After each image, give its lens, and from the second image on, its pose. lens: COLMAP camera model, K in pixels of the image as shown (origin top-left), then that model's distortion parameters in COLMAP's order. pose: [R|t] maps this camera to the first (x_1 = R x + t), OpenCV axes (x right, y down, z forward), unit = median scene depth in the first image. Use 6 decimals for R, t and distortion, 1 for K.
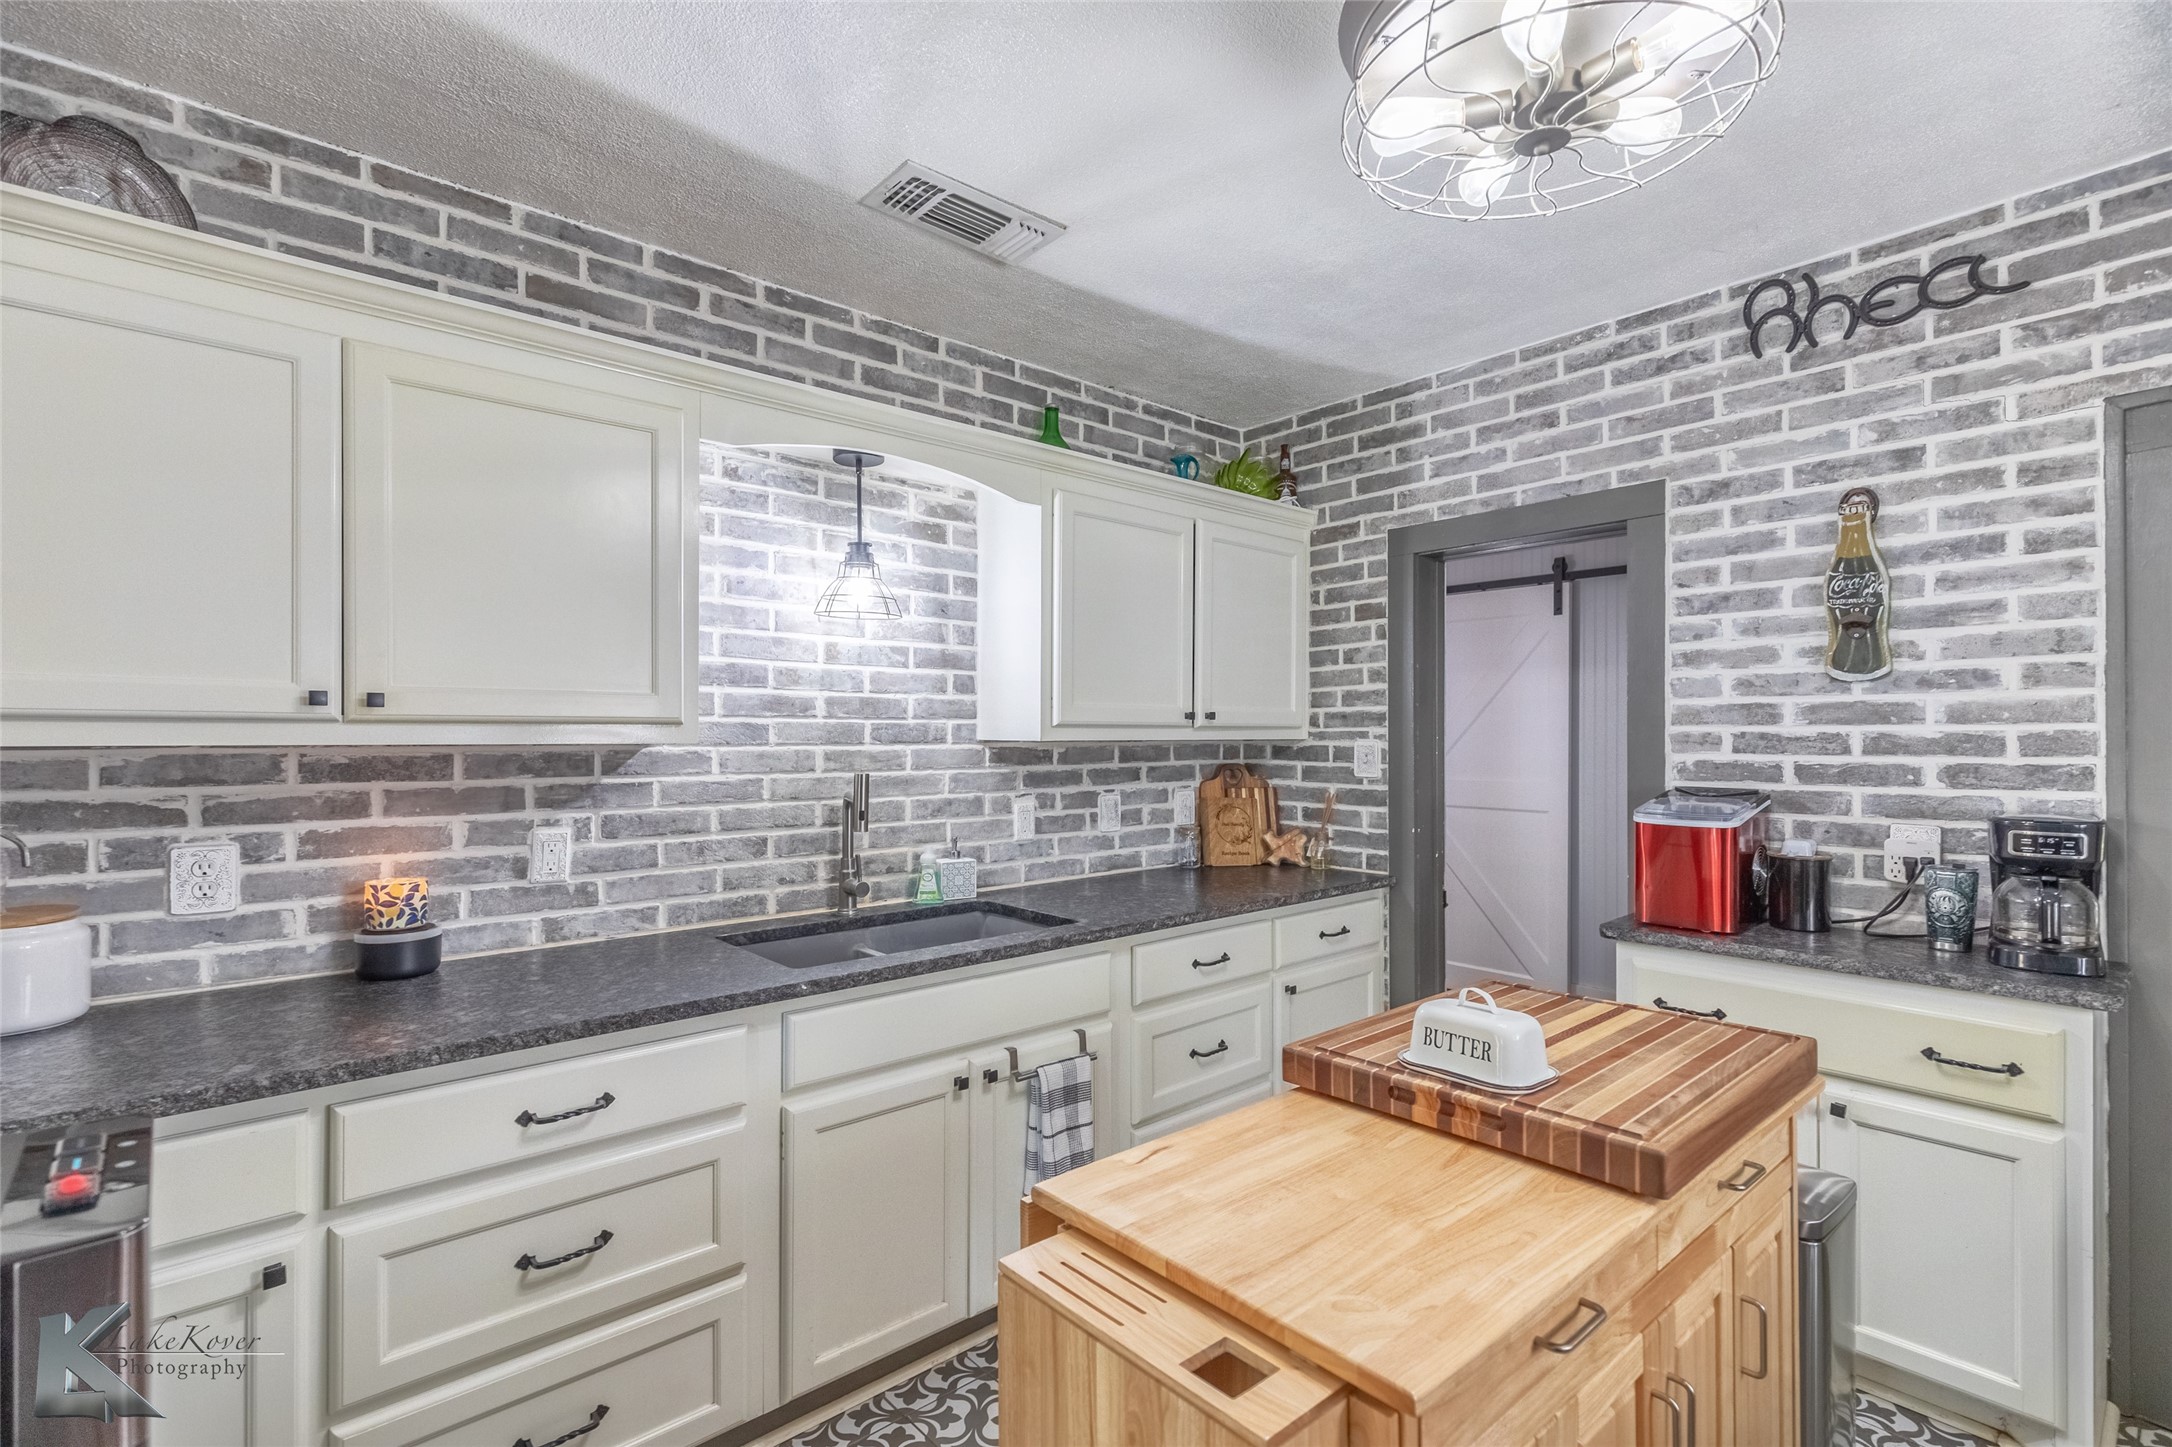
lens RADIAL K [[987.1, 0, 1087.7], [0, 987.1, 728.6], [0, 0, 1]] dist [0.003444, -0.000049]
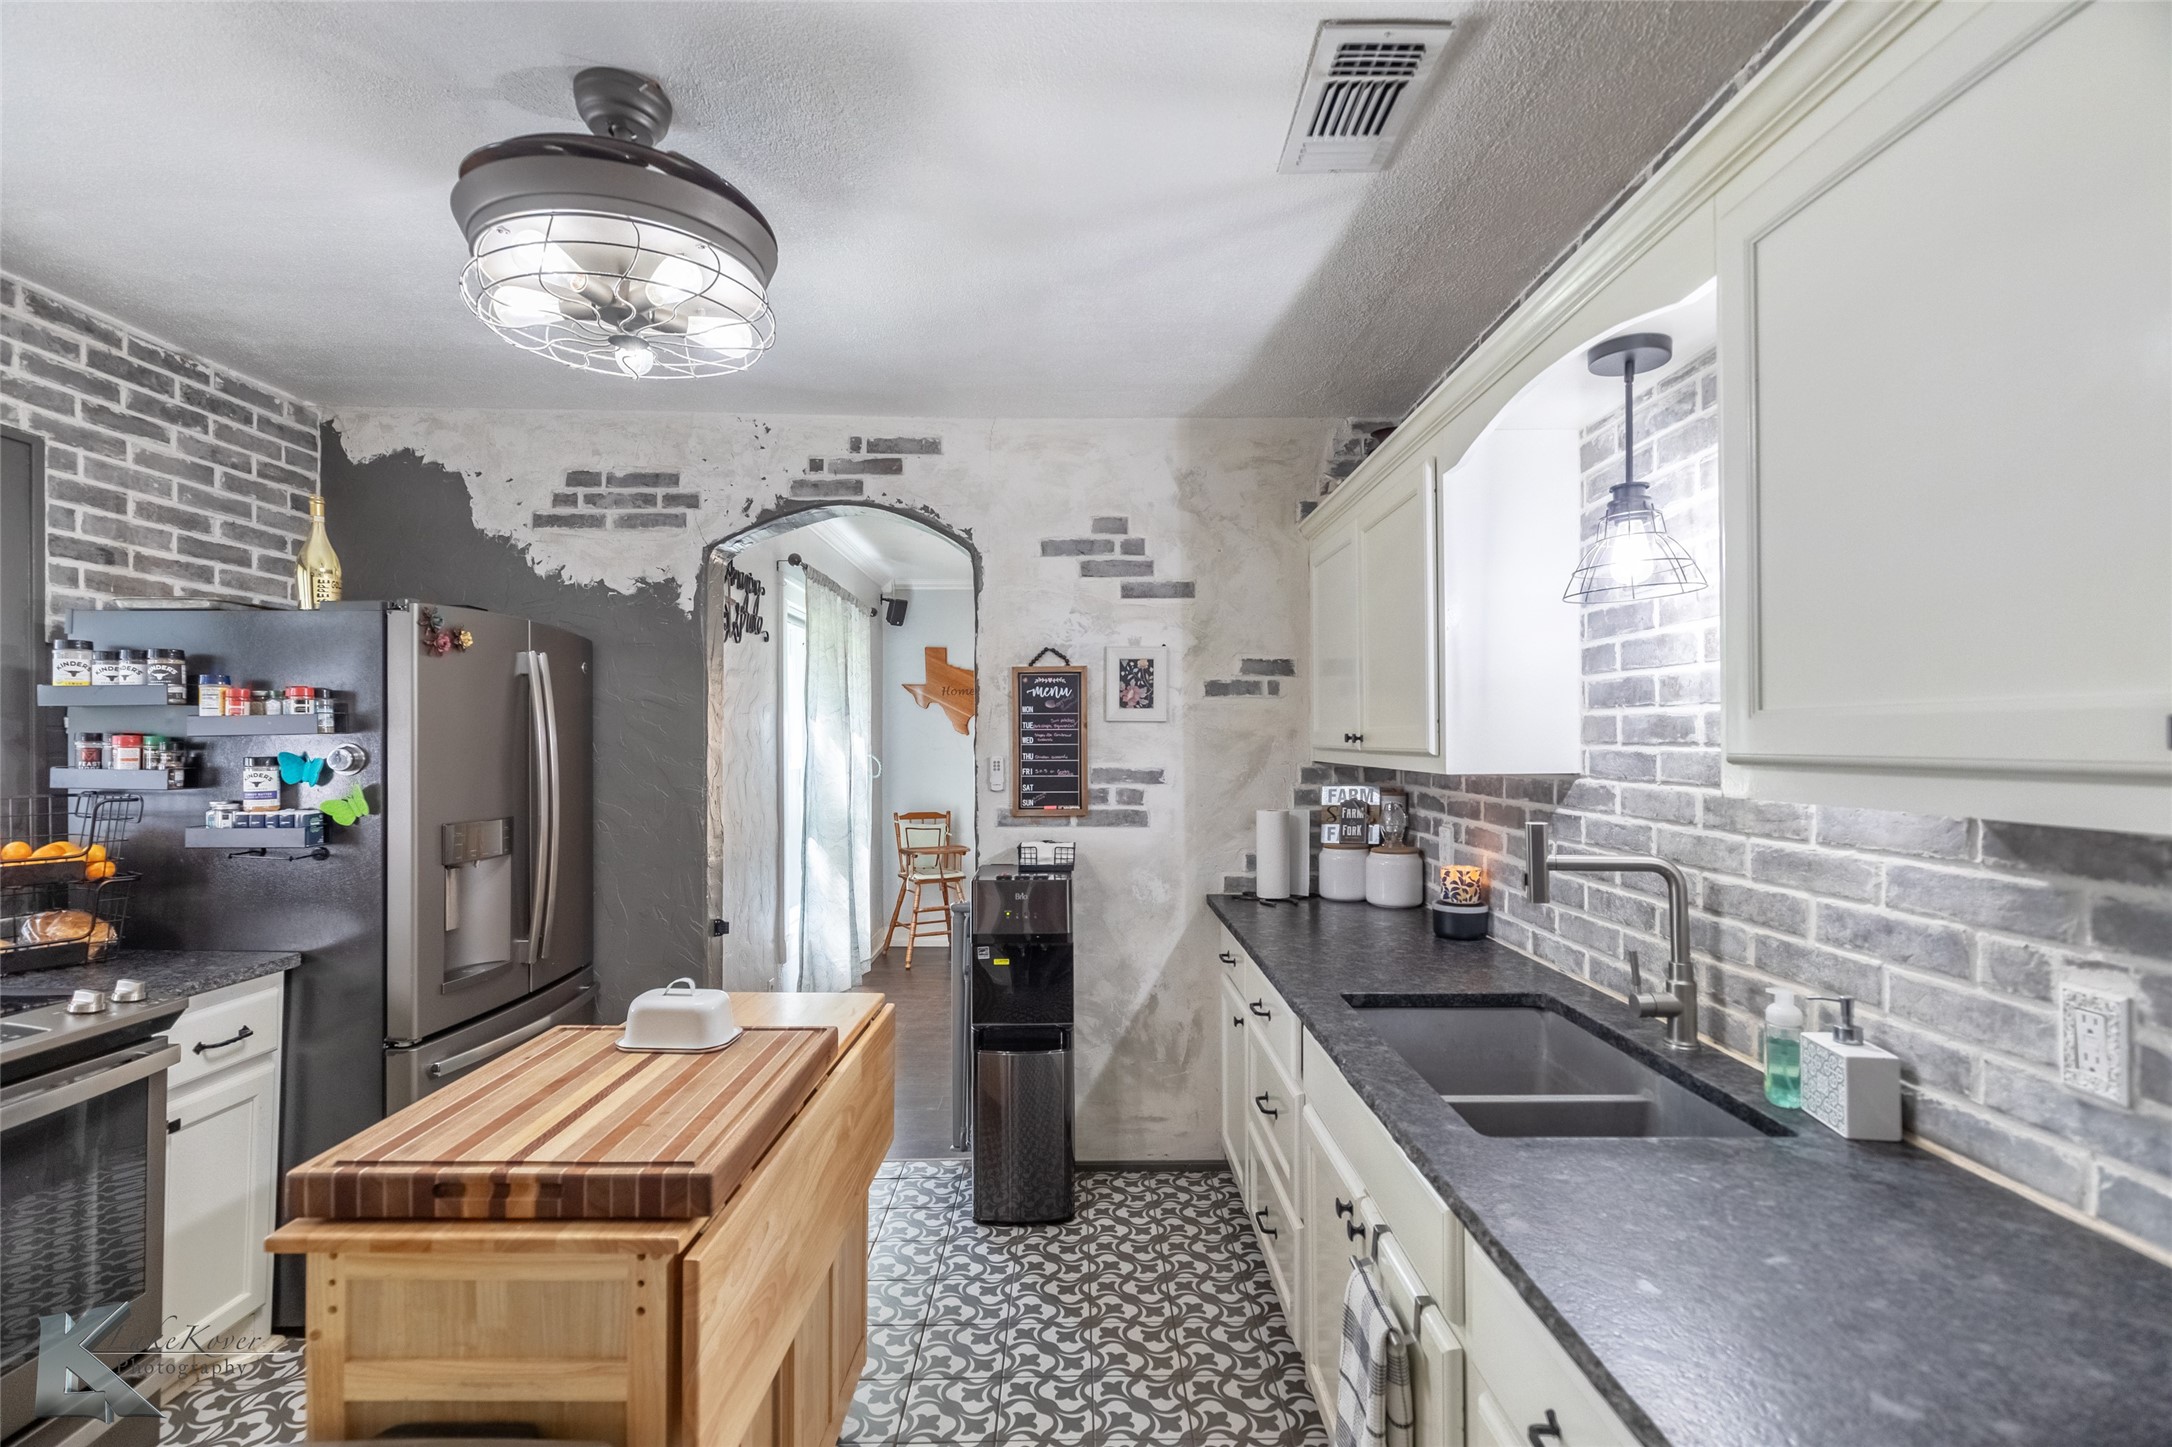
lens RADIAL K [[987.1, 0, 1085.6], [0, 987.1, 729.0], [0, 0, 1]] dist [0.003444, -0.000049]
pose [[-0.650316, -0.009151, -0.759609, 0.497964], [0.005751, 0.999839, -0.016969, -0.012966], [0.759642, -0.015404, -0.650159, 1.113172]]
